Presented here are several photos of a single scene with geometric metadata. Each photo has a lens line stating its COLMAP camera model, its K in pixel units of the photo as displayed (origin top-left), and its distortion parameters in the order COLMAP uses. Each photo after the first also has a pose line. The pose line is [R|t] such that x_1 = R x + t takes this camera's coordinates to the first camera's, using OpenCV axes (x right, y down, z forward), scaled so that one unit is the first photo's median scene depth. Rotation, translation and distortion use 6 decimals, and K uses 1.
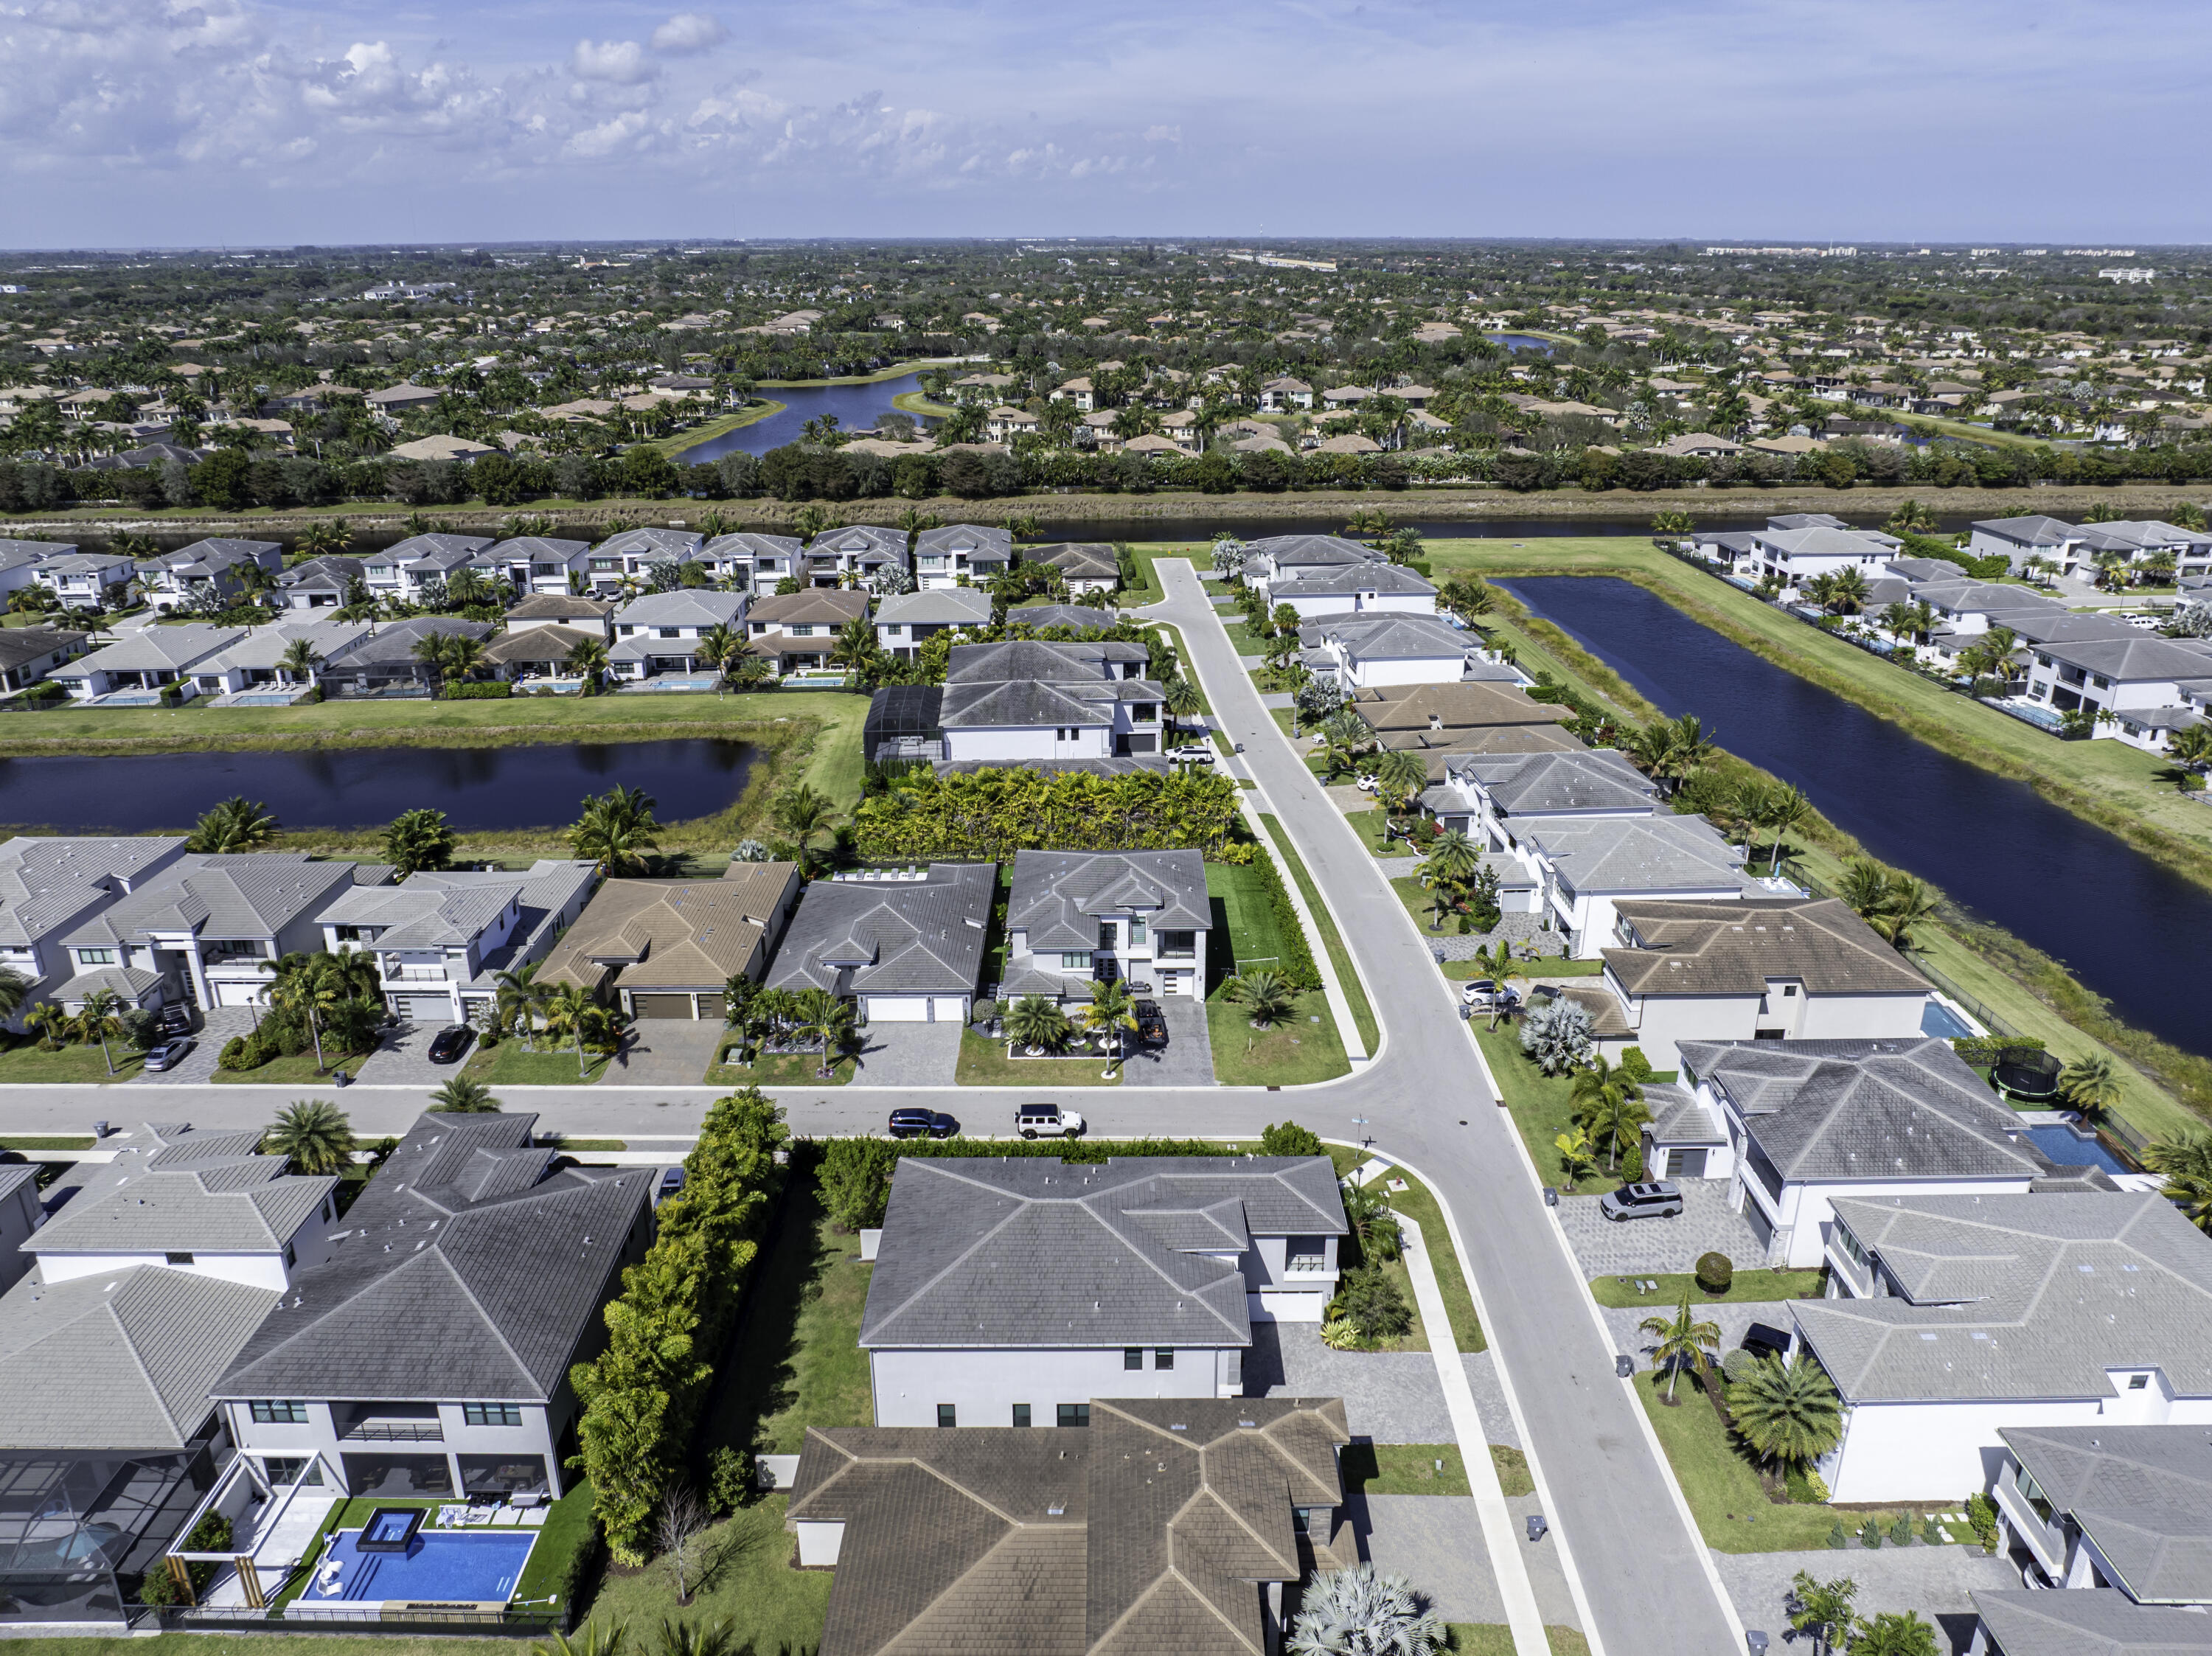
lens RADIAL K [[1536.6, 0, 1090.5], [0, 1536.6, 822.4], [0, 0, 1]] dist [-0.039045, 0.016534]
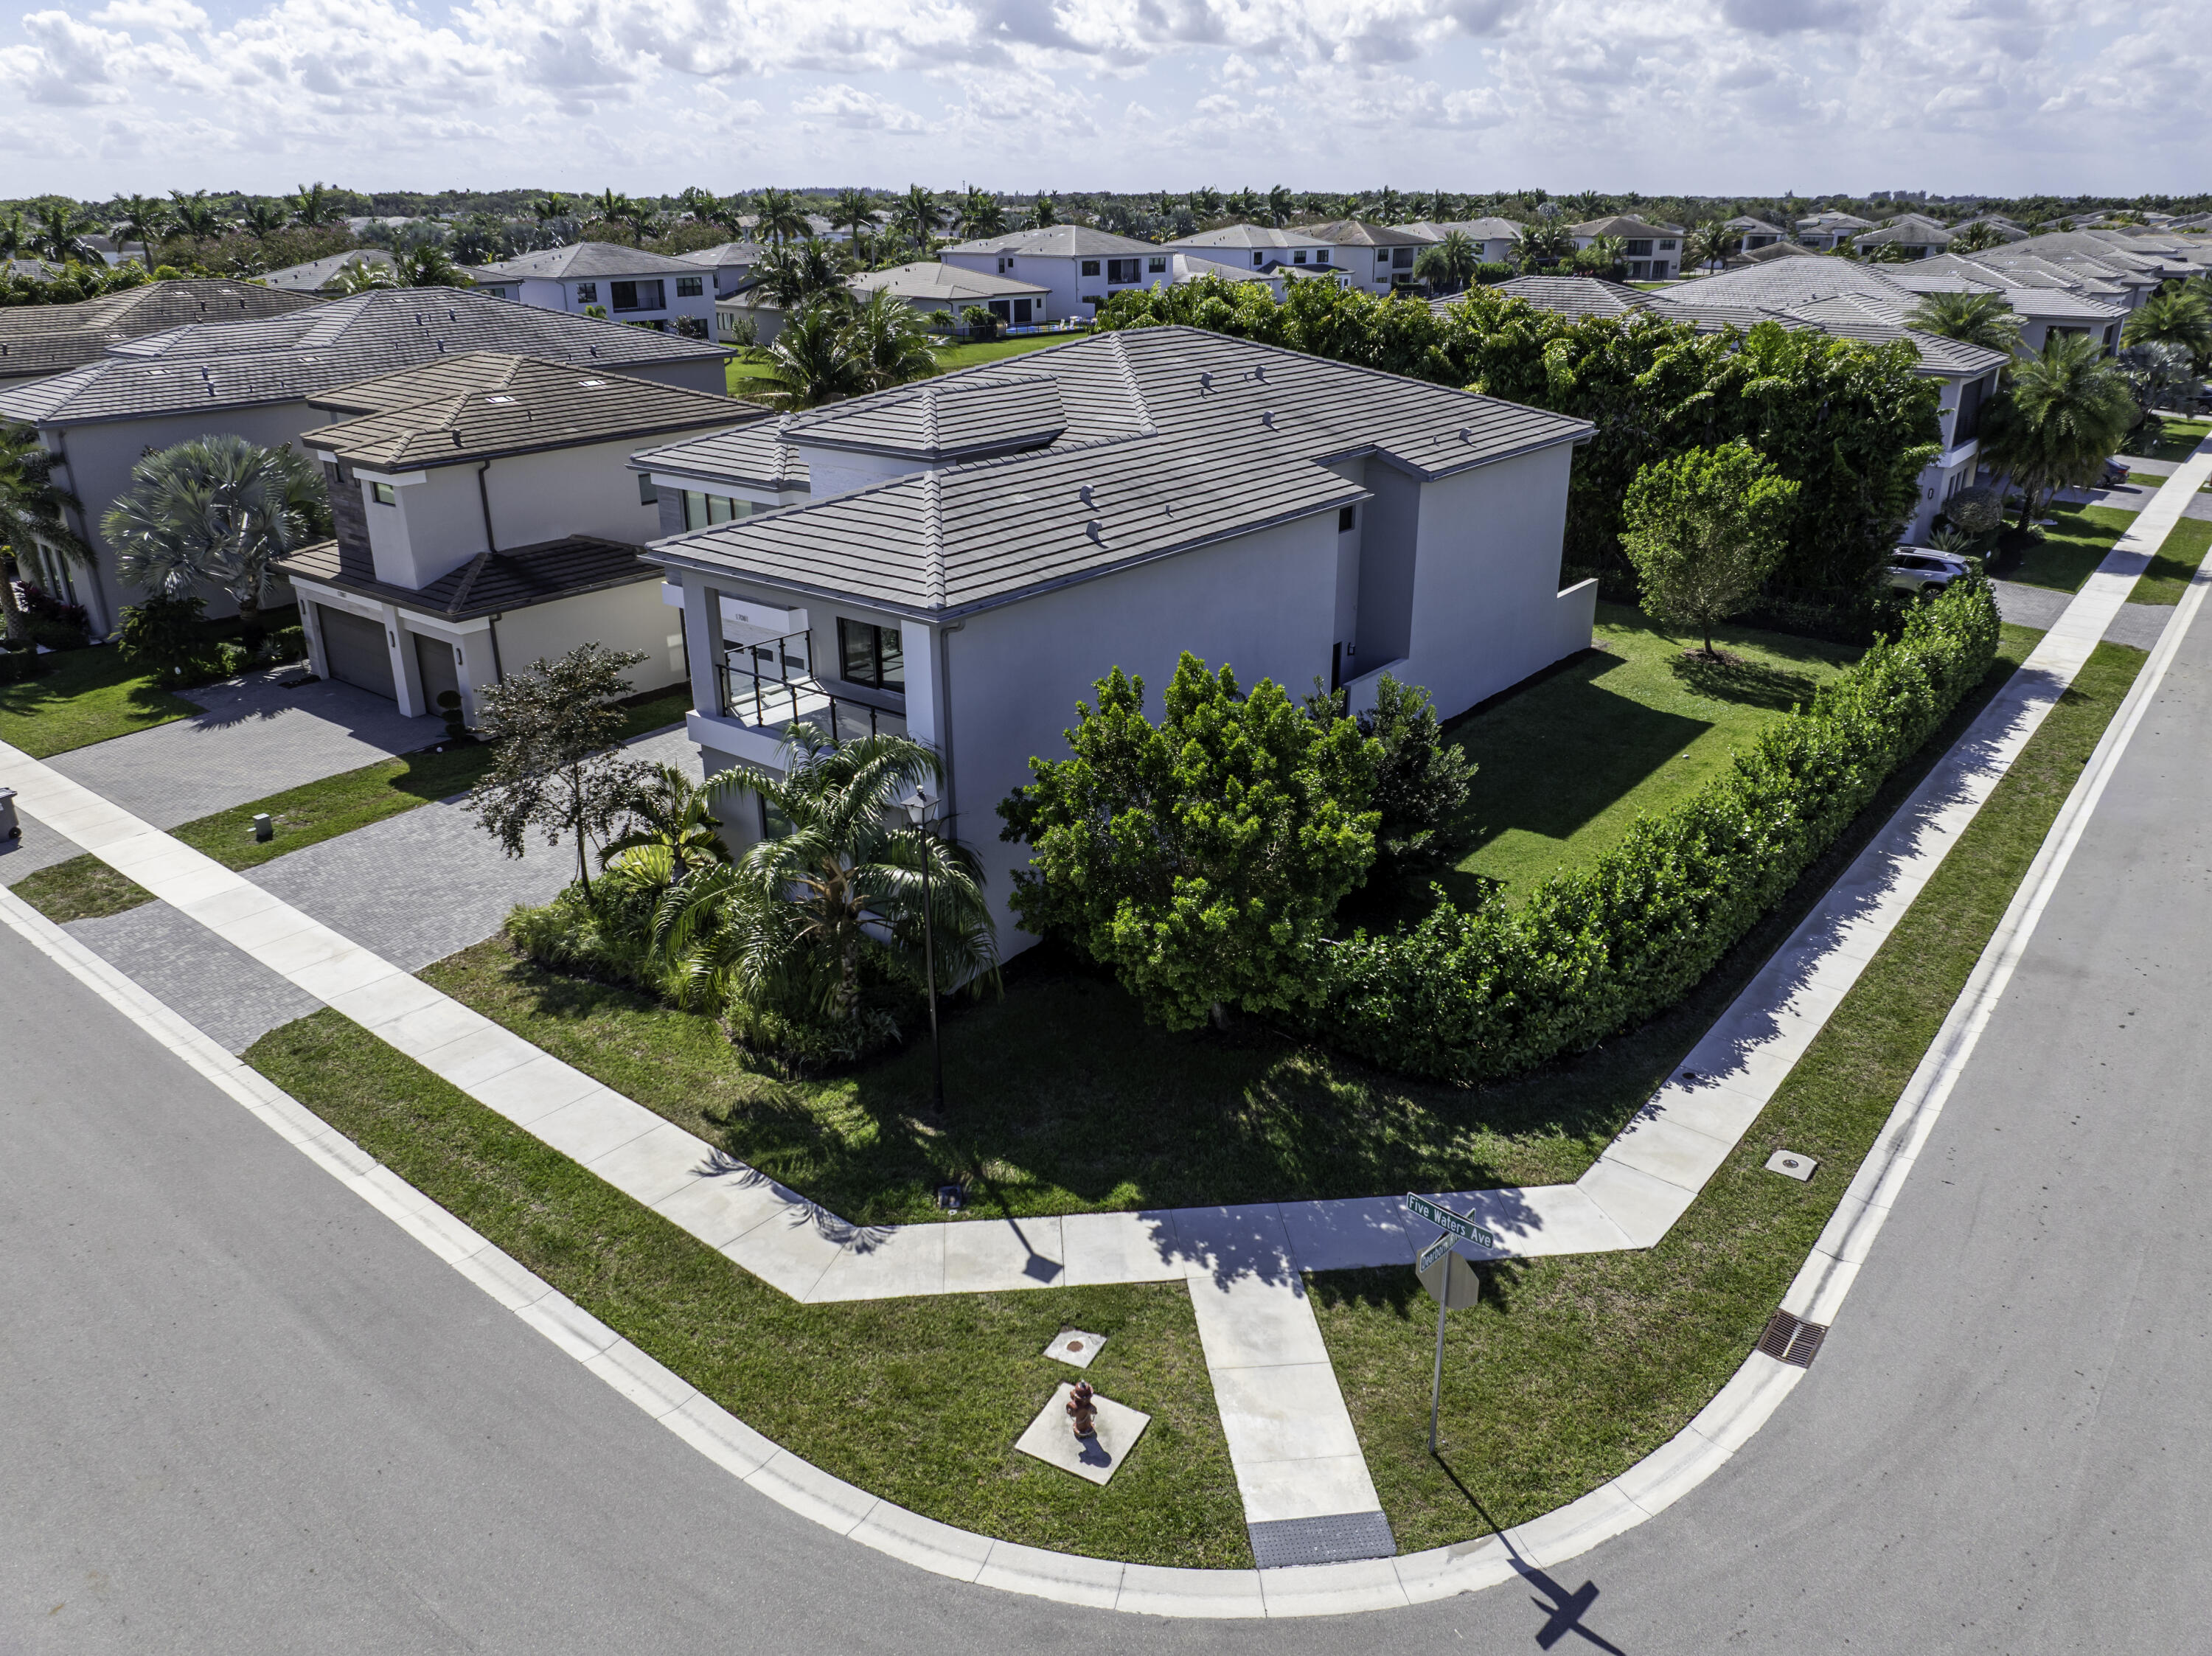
lens RADIAL K [[1536.6, 0, 1115.1], [0, 1536.6, 826.5], [0, 0, 1]] dist [-0.039045, 0.016534]
pose [[-0.610400, 0.306416, -0.730426, 0.328686], [-0.279708, 0.779355, 0.560687, 0.094197], [0.741064, 0.546549, -0.390011, 1.119452]]
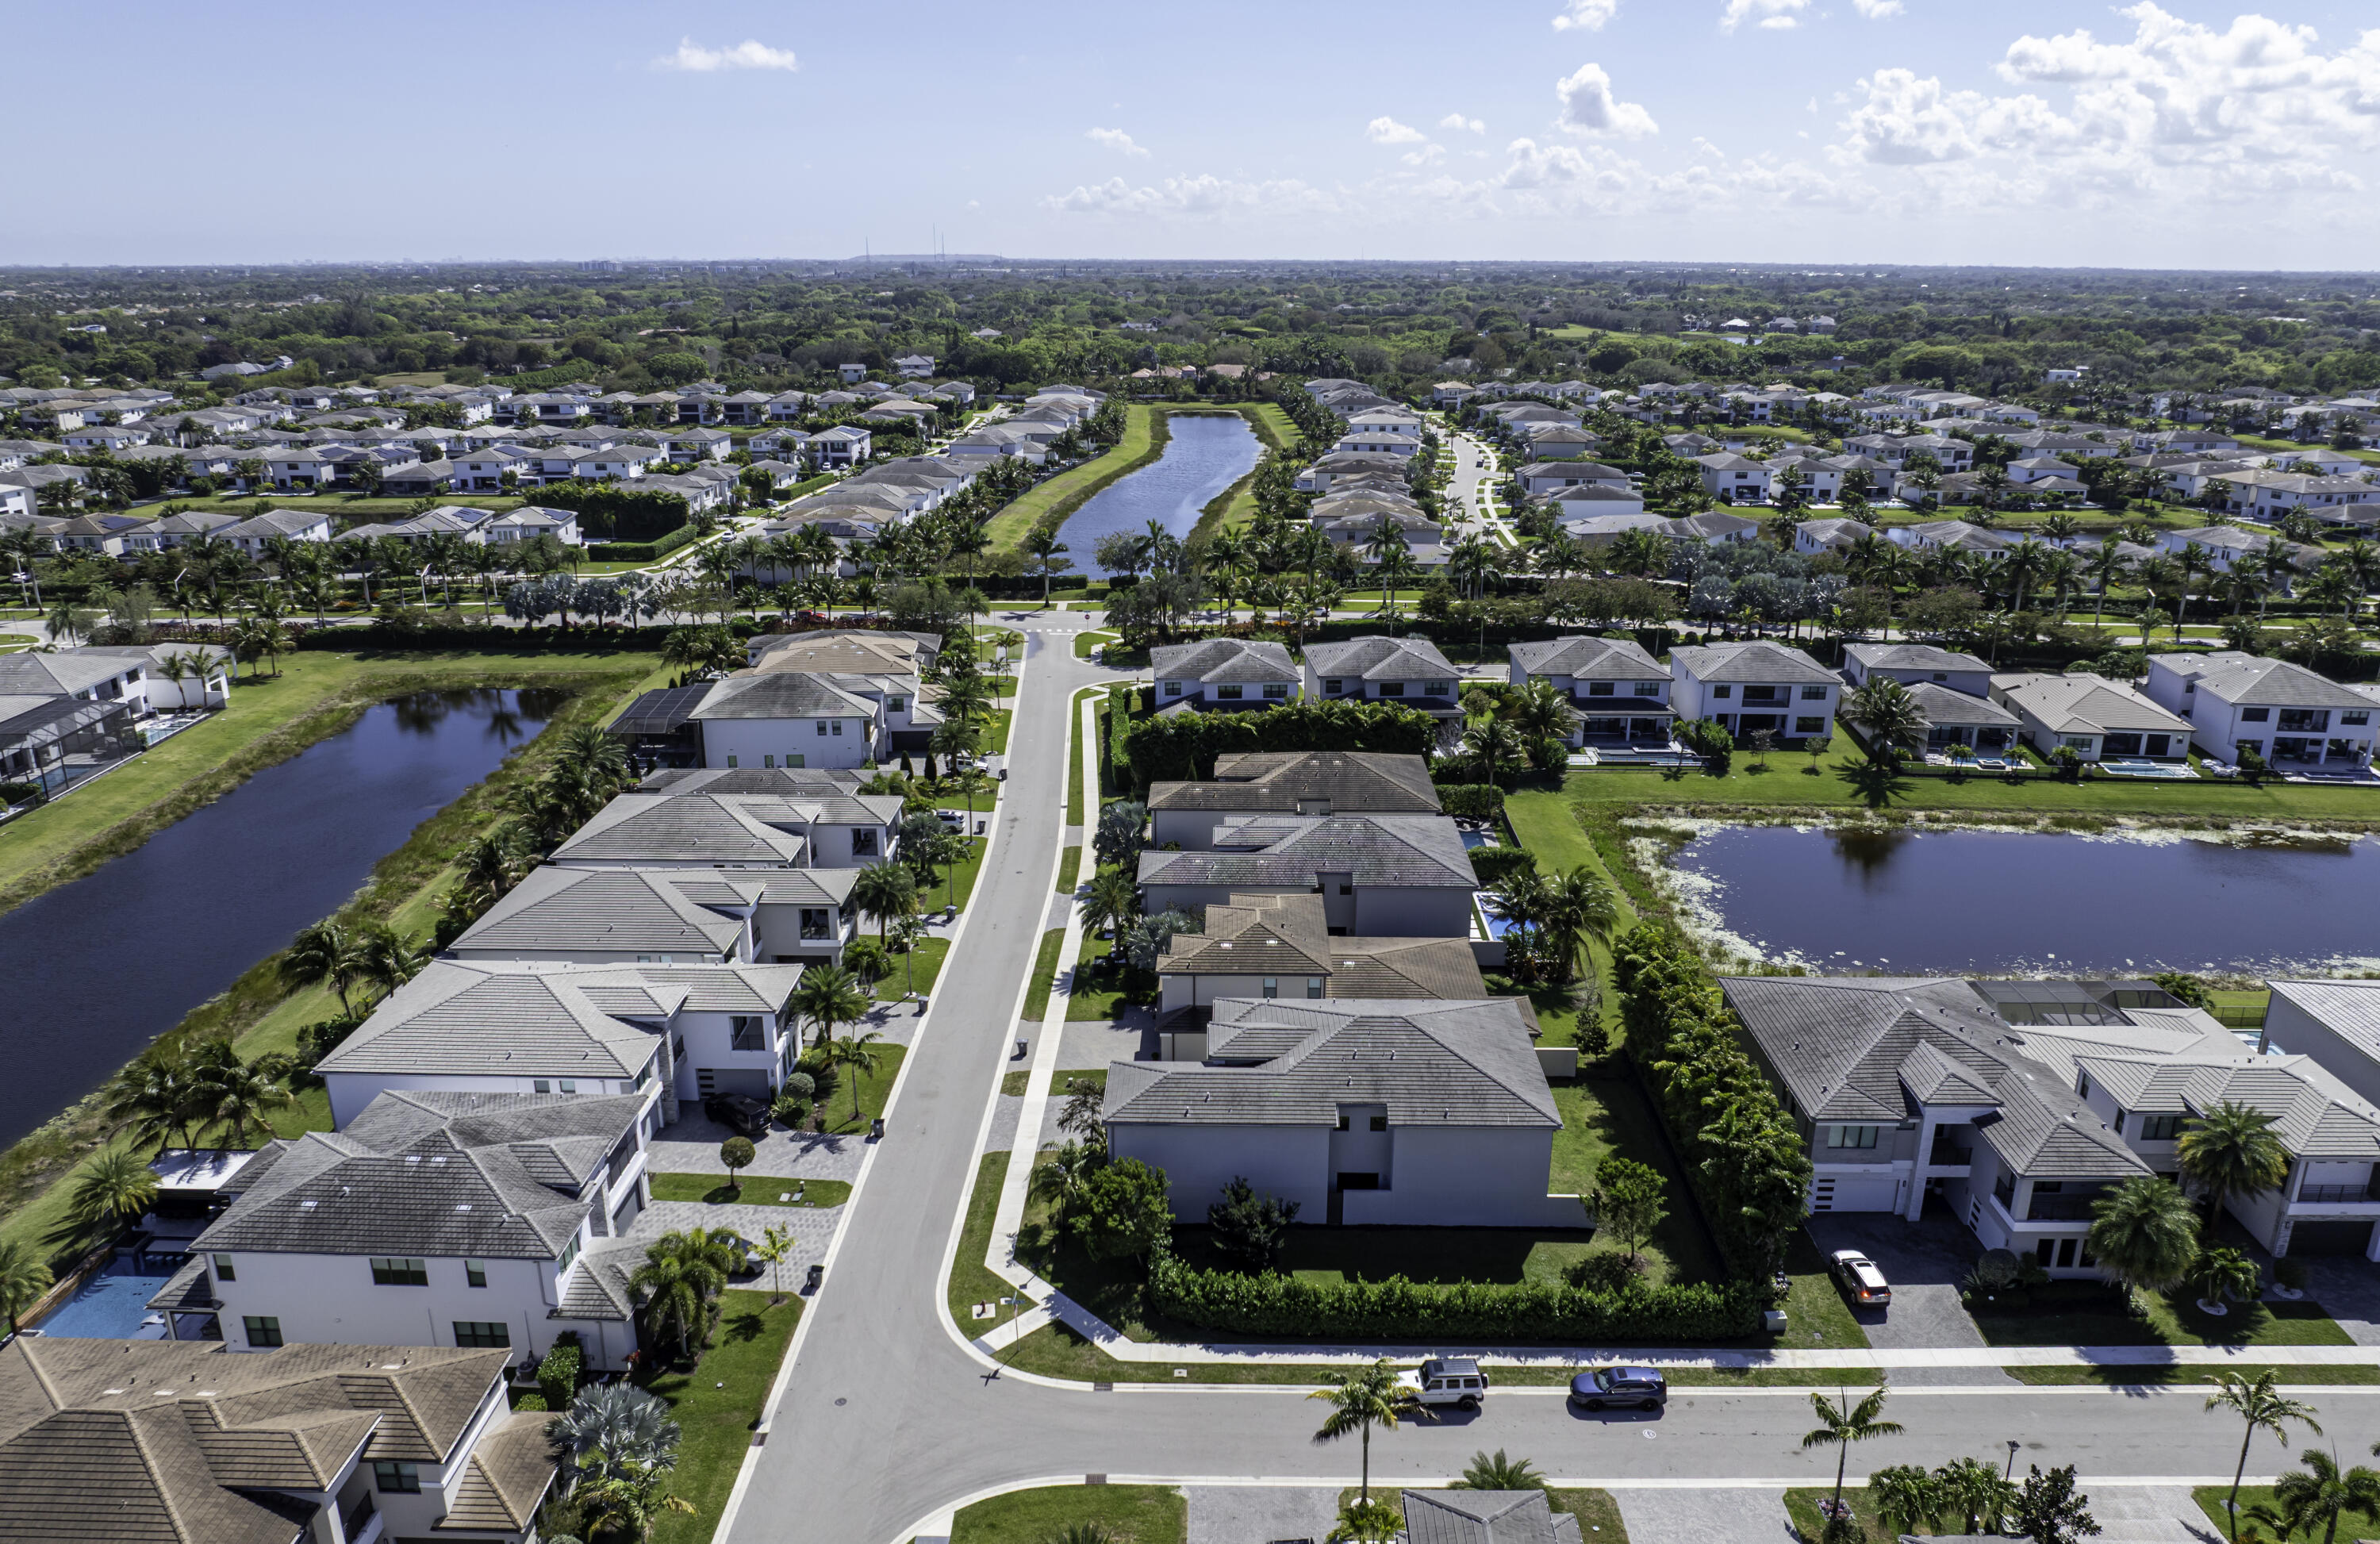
lens RADIAL K [[1663.9, 0, 1208.5], [0, 1663.9, 785.2], [0, 0, 1]] dist [-0.032021, -0.001448]
pose [[-0.999992, 0.001655, 0.003710, 0.086477], [0.003603, 0.782954, 0.622069, -0.559119], [-0.001875, 0.622077, -0.782954, 1.633227]]
